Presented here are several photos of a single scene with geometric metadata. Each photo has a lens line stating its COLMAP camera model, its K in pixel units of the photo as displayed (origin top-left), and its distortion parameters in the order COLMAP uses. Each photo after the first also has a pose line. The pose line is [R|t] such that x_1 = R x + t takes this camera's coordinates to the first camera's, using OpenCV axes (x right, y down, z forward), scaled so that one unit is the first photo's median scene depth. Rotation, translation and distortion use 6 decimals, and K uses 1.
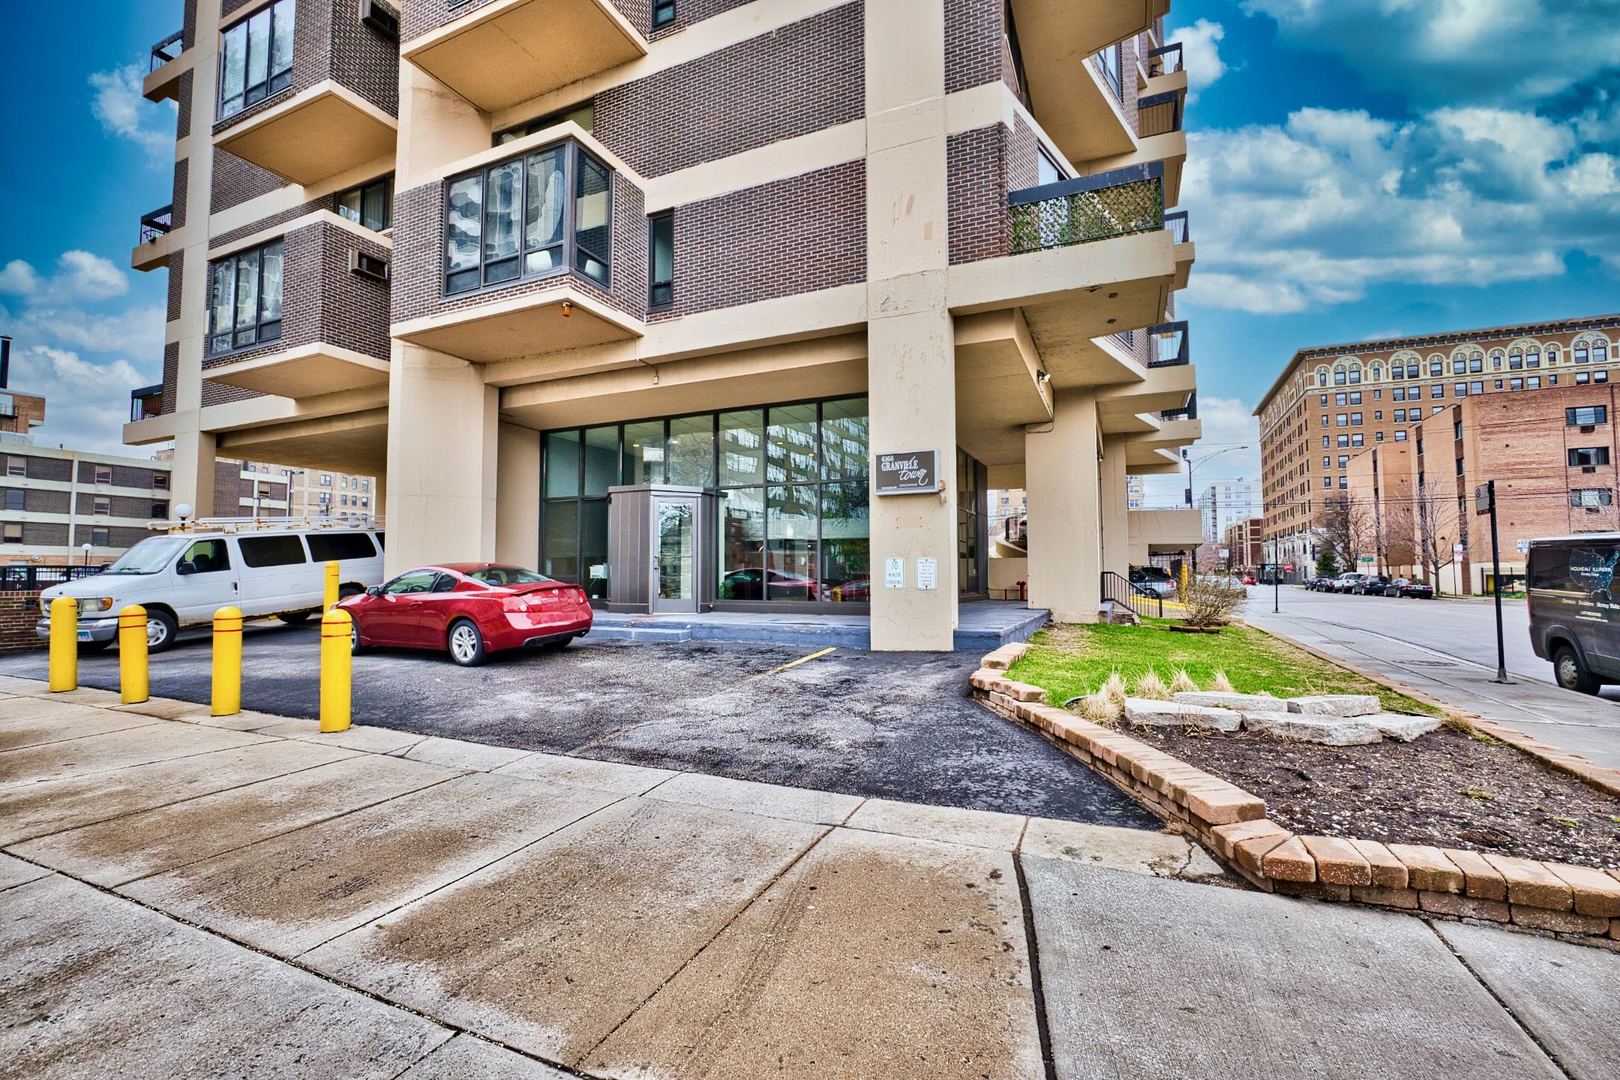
lens RADIAL K [[704.0, 0, 810.0], [0, 704.0, 540.0], [0, 0, 1]] dist [-0.025975, 0.007816]
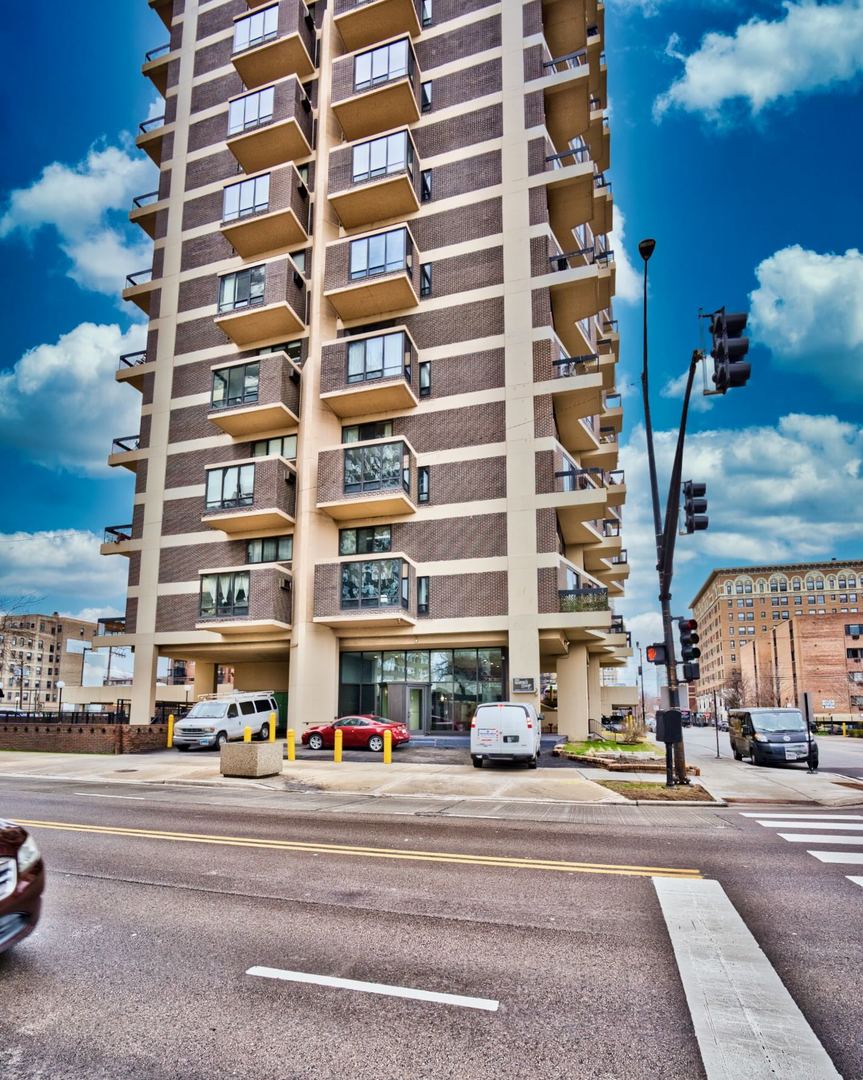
lens RADIAL K [[566.2, 0, 431.7], [0, 566.2, 647.6], [0, 0, 1]] dist [-0.019679, -0.000093]
pose [[0.991997, 0.023250, 0.124101, -0.110714], [-0.014096, 0.997149, -0.074135, -0.015037], [-0.125471, 0.071792, 0.989496, -0.263567]]
